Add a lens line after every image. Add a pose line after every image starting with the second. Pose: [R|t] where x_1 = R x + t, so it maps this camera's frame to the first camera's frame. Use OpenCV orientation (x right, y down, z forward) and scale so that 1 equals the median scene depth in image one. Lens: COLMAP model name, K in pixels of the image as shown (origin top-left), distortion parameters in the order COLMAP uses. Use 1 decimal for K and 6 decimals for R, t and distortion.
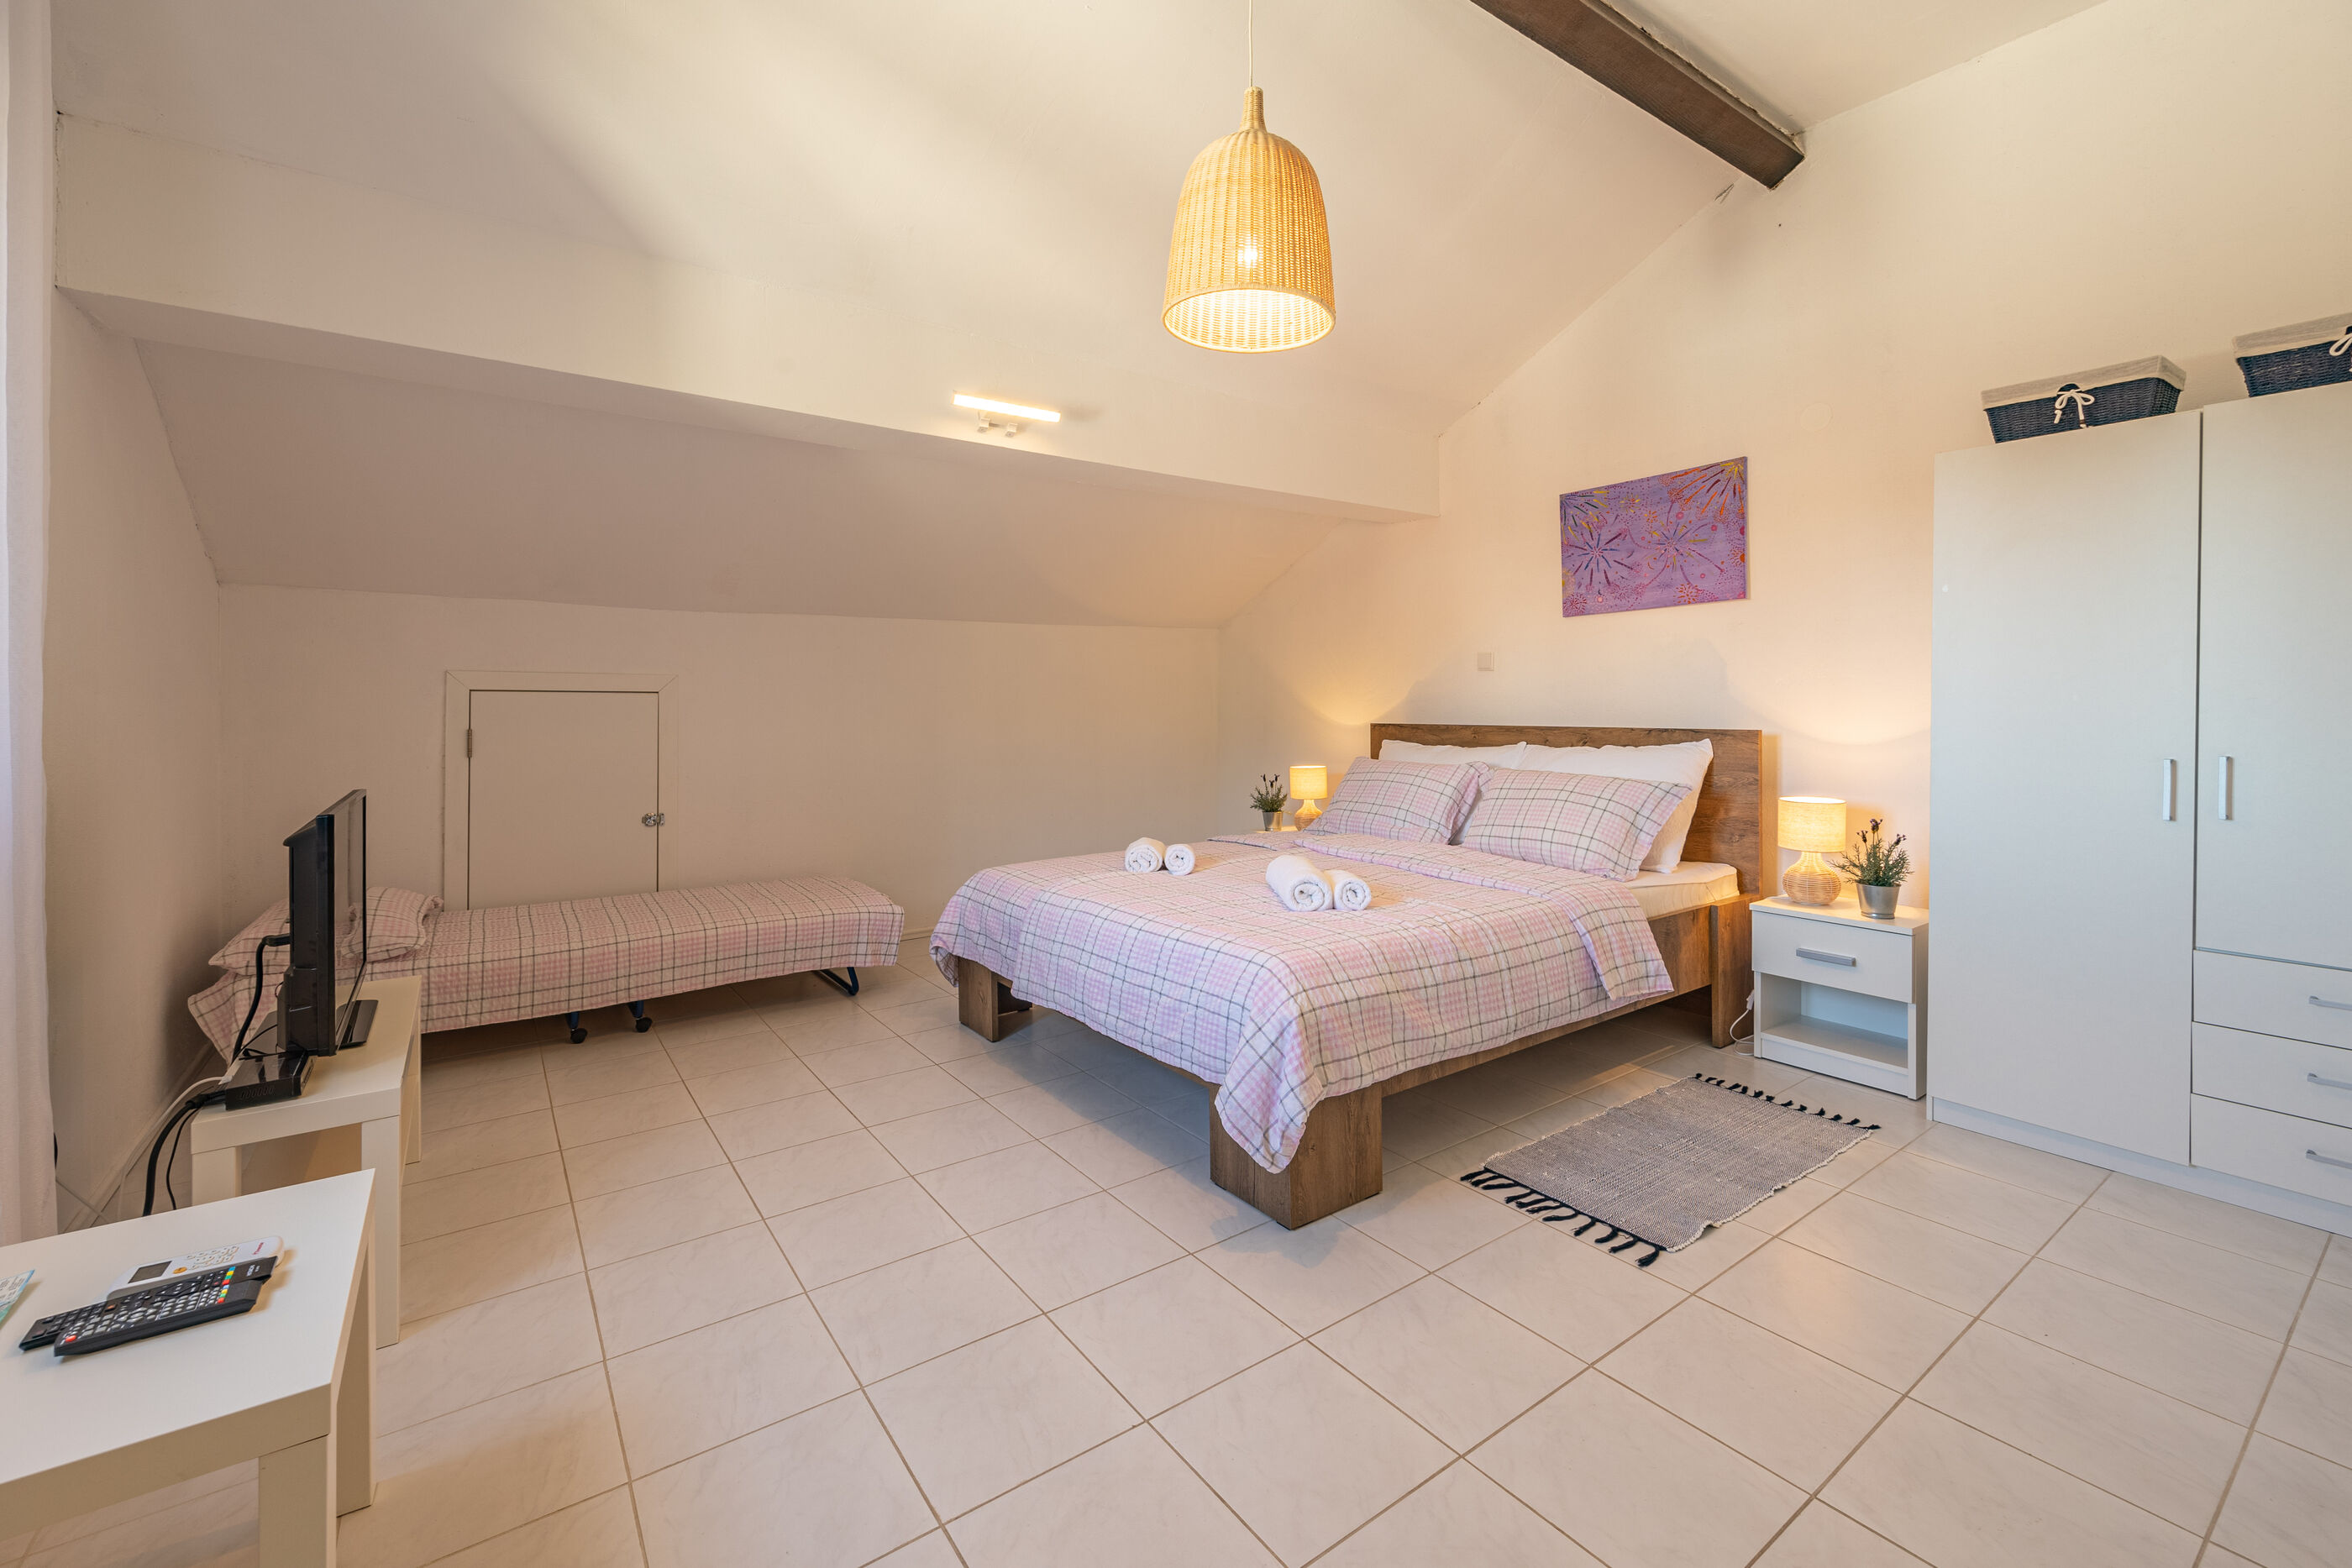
lens RADIAL K [[947.1, 0, 1166.5], [0, 947.1, 719.8], [0, 0, 1]] dist [-0.001260, -0.000074]
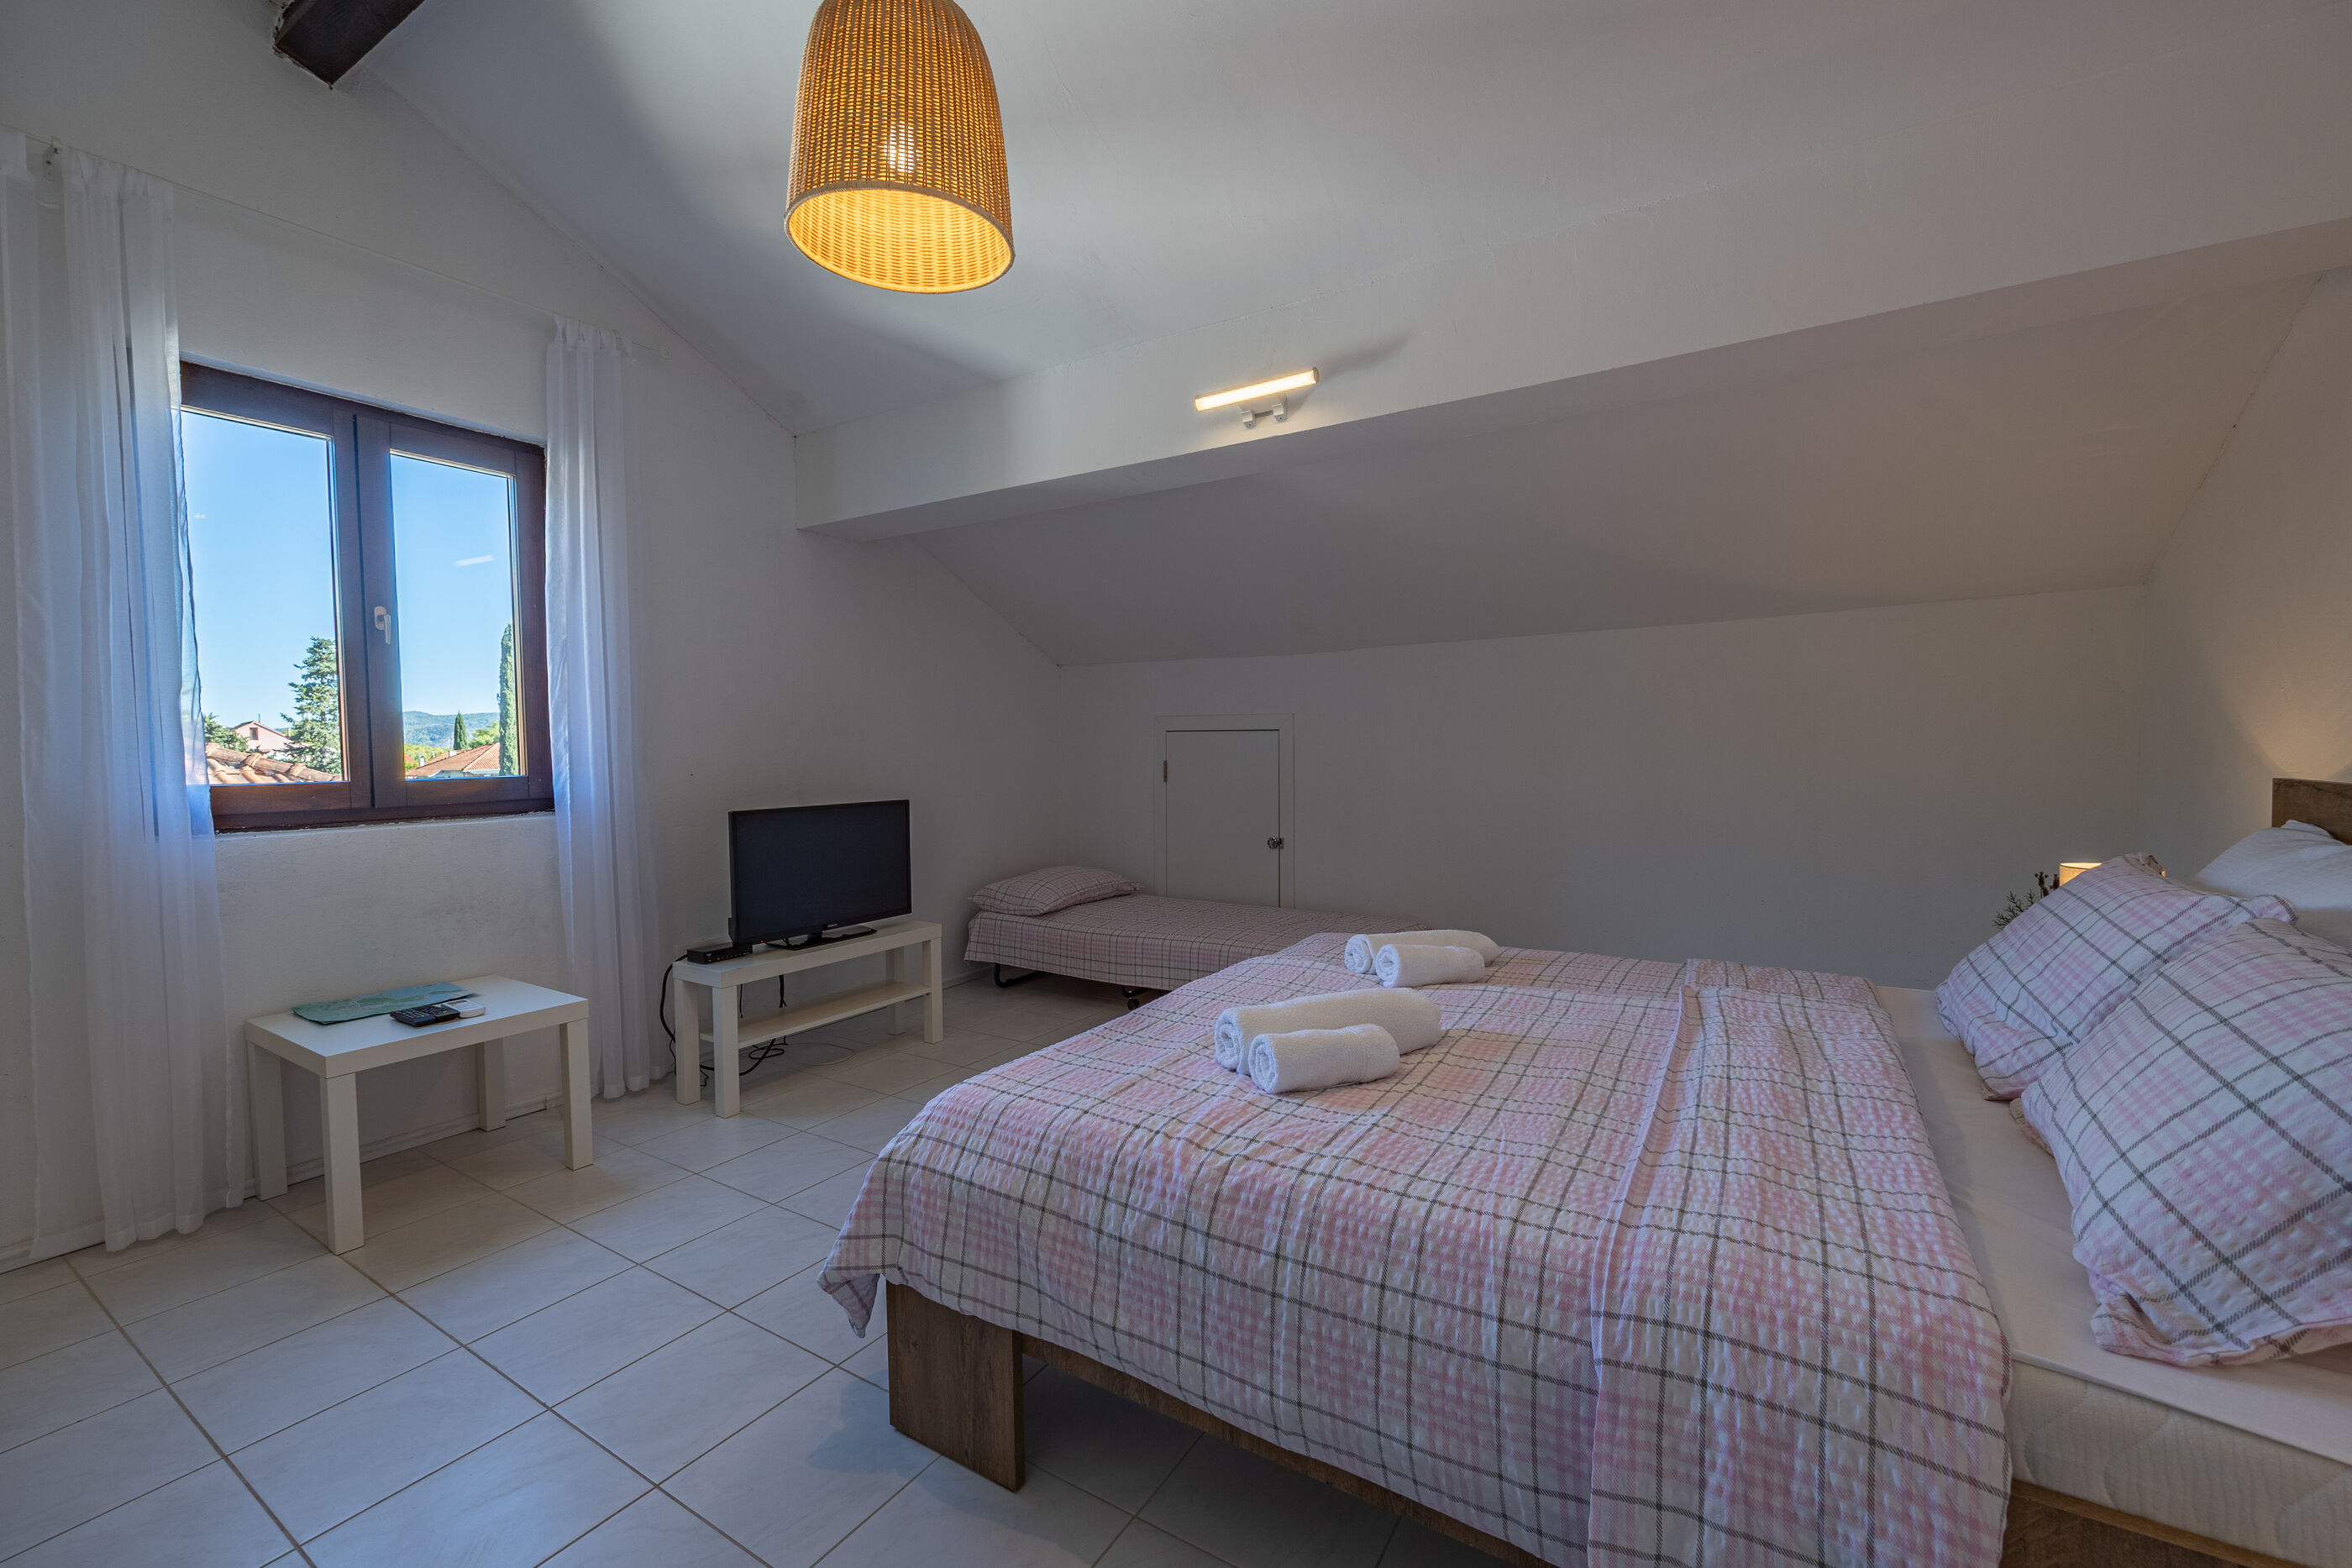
lens RADIAL K [[949.7, 0, 1176.0], [0, 949.7, 784.0], [0, 0, 1]] dist [-0.000629, 0.000089]
pose [[0.382659, 0.031424, -0.923355, 0.576239], [0.009057, 0.999246, 0.037760, -0.010627], [0.923845, -0.022813, 0.382086, 0.577734]]
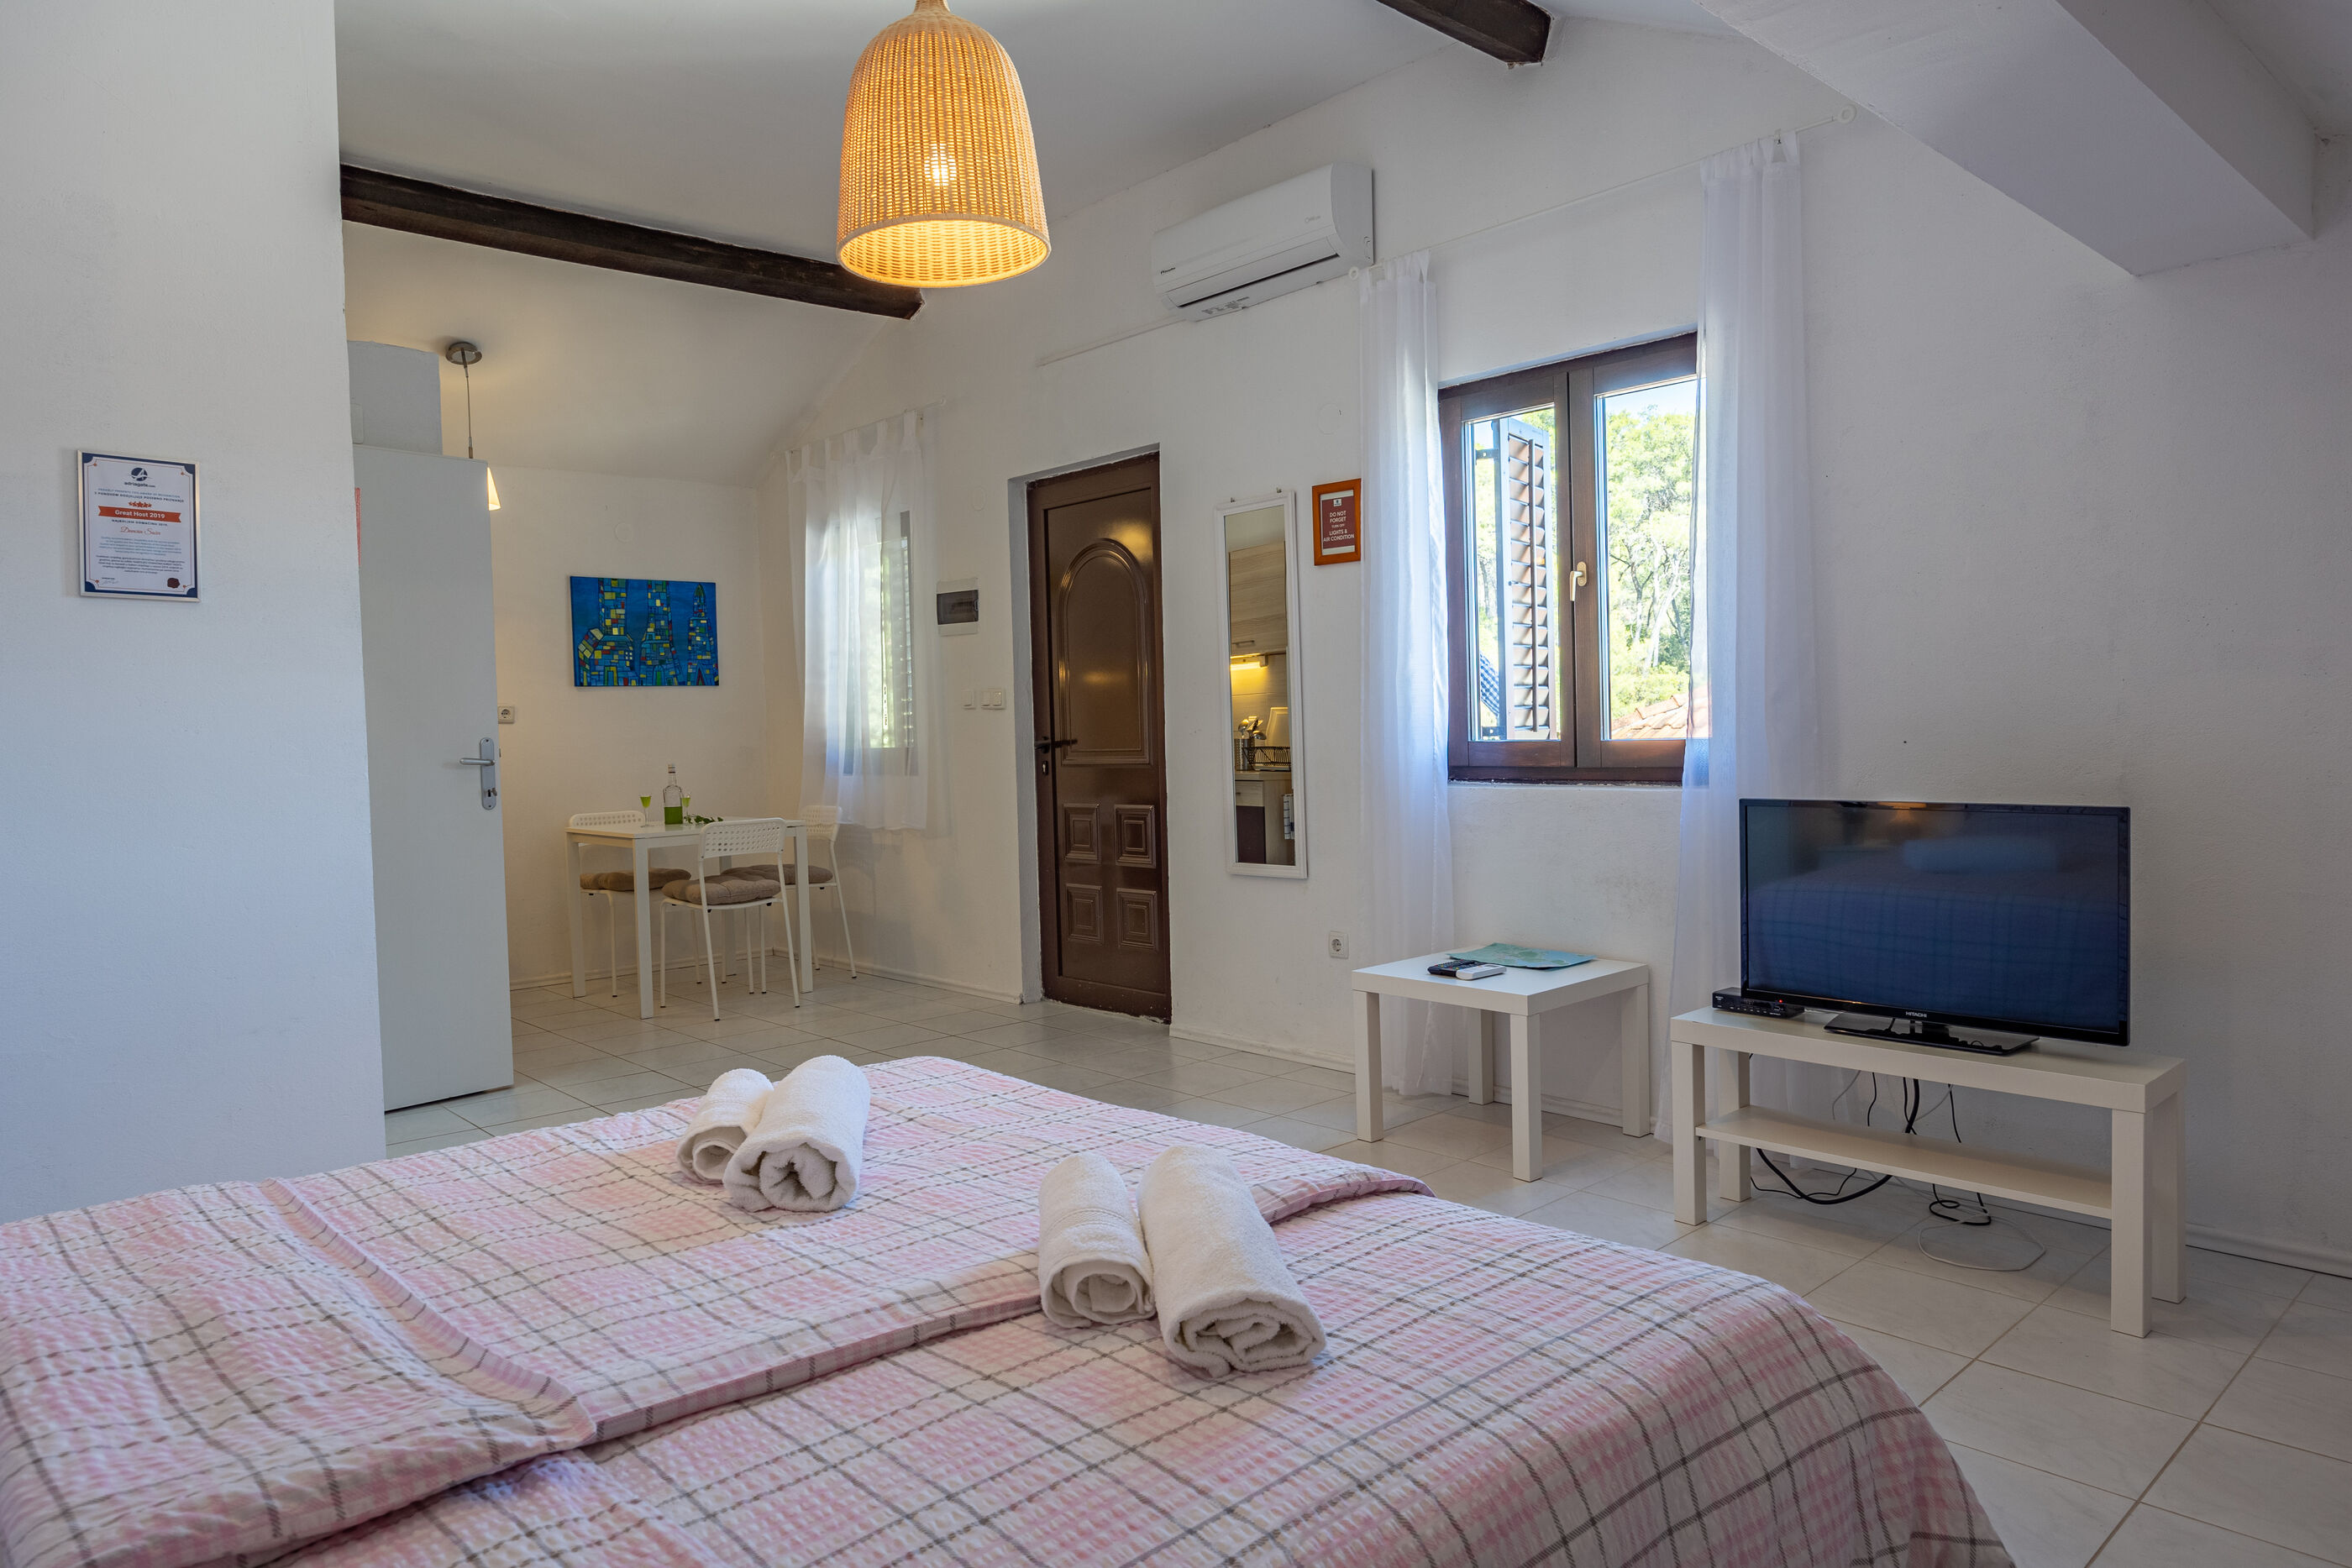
lens RADIAL K [[1481.2, 0, 1176.0], [0, 1481.2, 784.0], [0, 0, 1]] dist [-0.006522, -0.000427]
pose [[-0.993483, 0.031194, -0.109626, 0.031705], [0.027102, 0.998886, 0.038626, -0.009074], [0.110709, 0.035403, -0.993222, 1.466543]]
